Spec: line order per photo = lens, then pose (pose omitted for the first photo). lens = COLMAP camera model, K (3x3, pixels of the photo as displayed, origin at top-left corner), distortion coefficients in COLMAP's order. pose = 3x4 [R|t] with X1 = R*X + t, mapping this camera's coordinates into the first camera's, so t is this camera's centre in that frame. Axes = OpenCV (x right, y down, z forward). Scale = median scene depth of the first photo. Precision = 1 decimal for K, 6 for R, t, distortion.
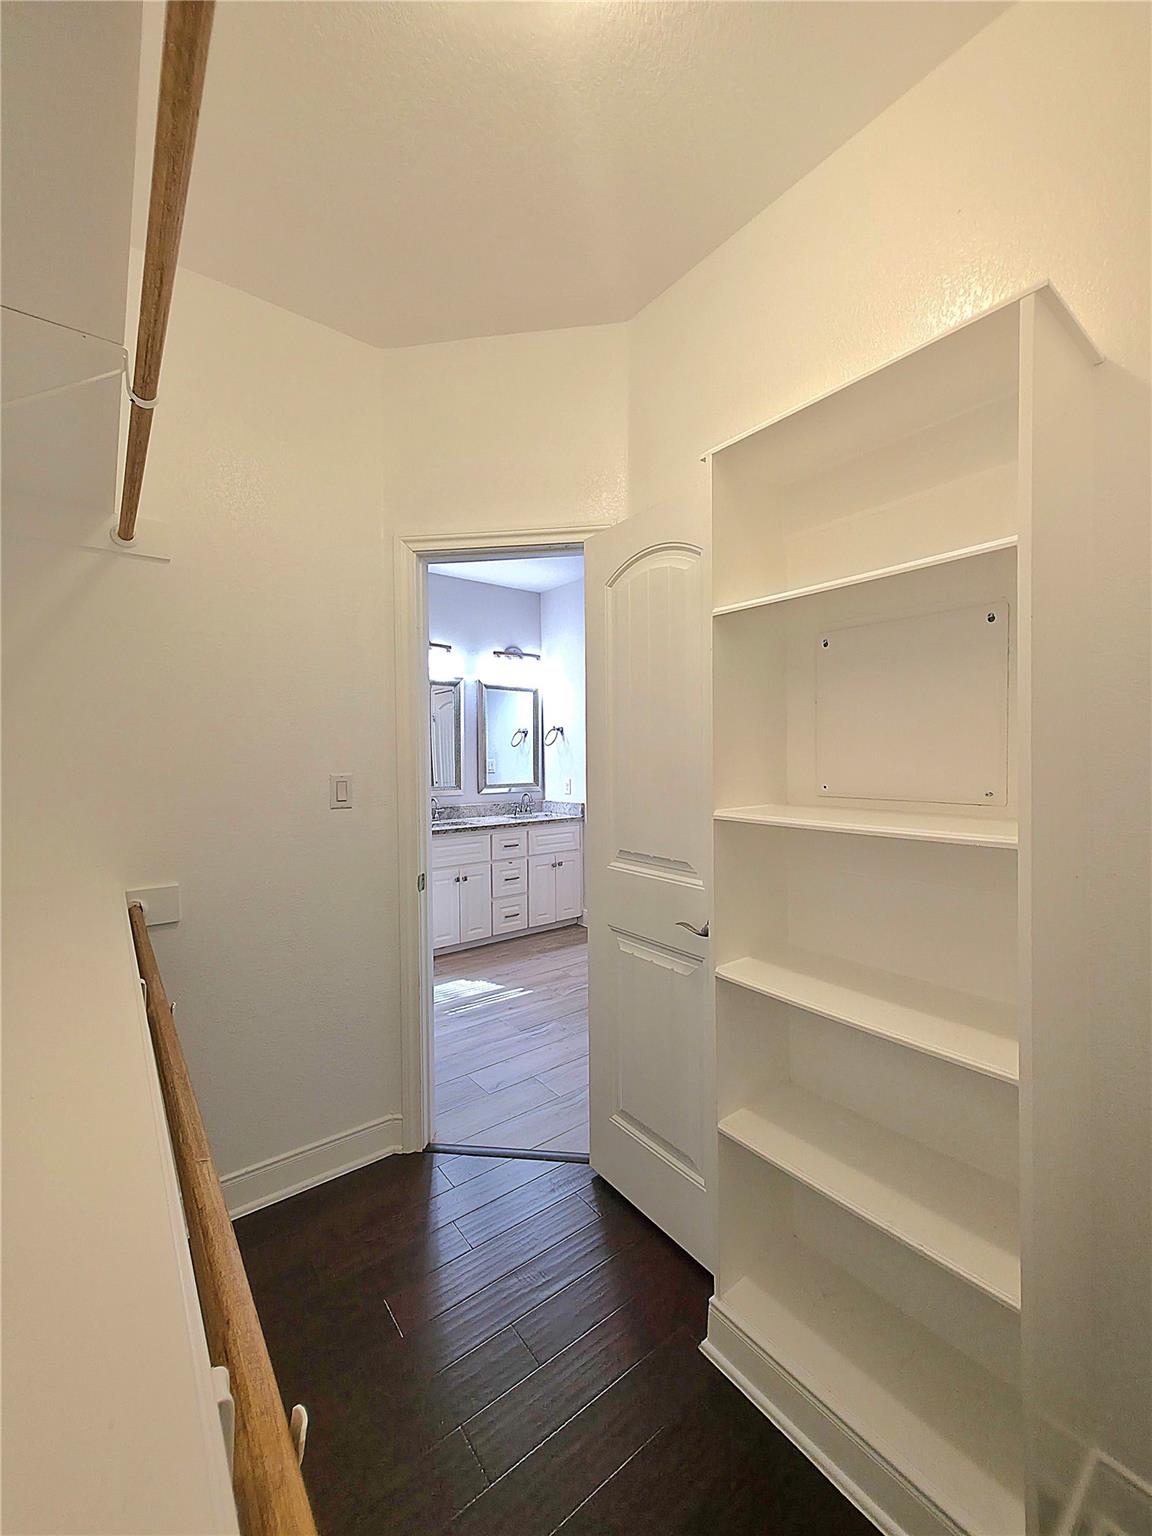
lens RADIAL K [[609.1, 0, 576.0], [0, 609.1, 768.0], [0, 0, 1]] dist [0.000427, -0.000064]
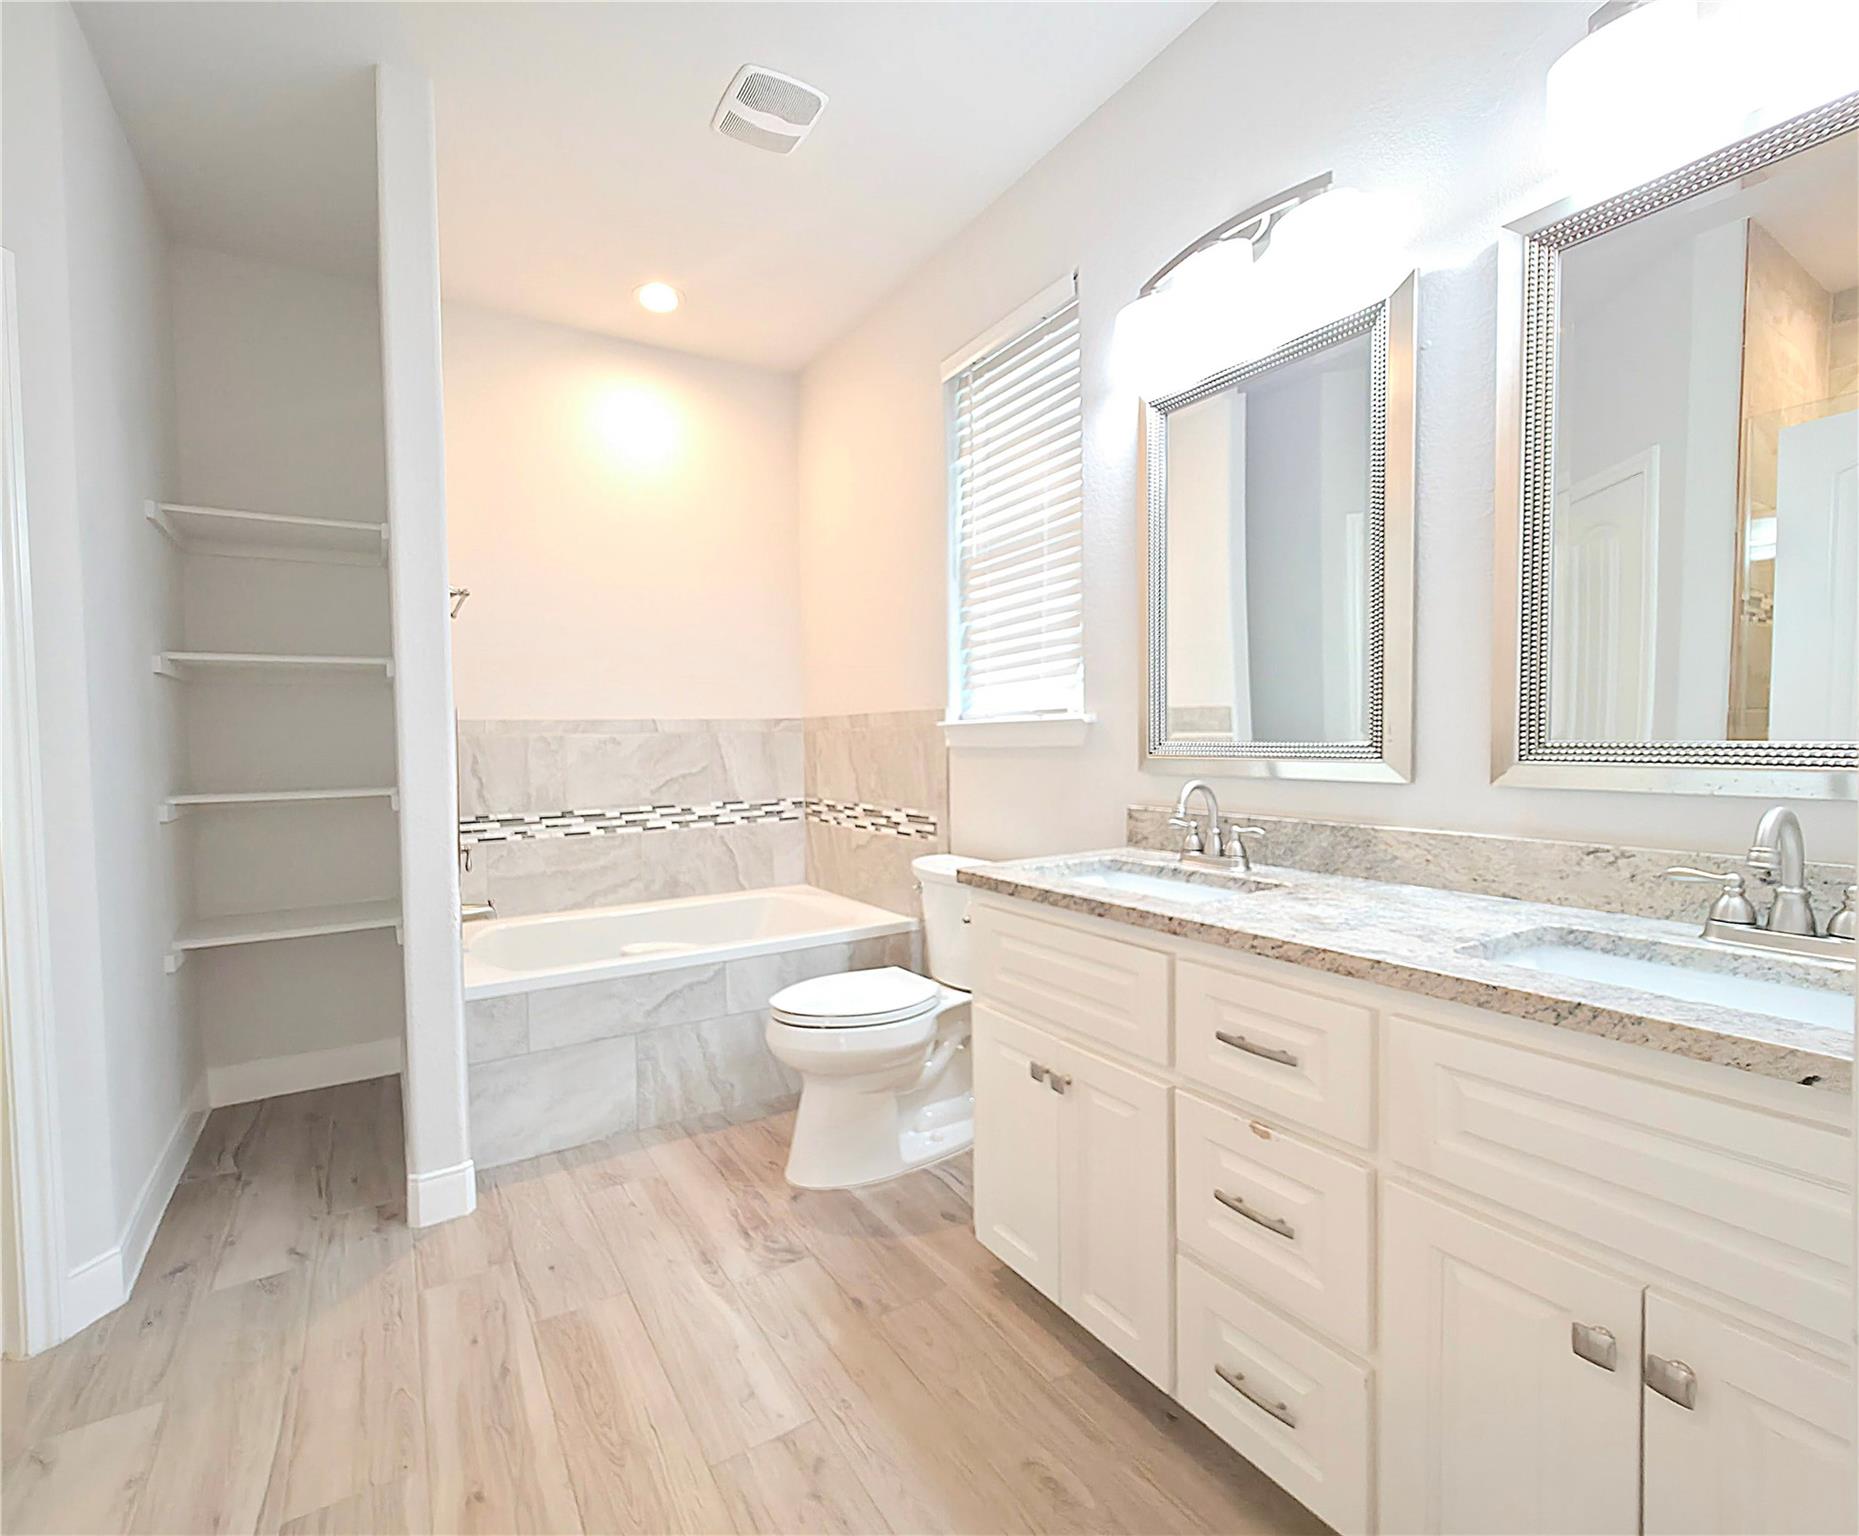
lens RADIAL K [[821.8, 0, 837.9], [0, 821.8, 768.5], [0, 0, 1]] dist [-0.001560, -0.000475]
pose [[-0.154562, 0.046650, -0.986881, 0.174182], [0.001683, 0.998896, 0.046955, 0.025659], [0.987982, 0.005596, -0.154470, 0.921046]]
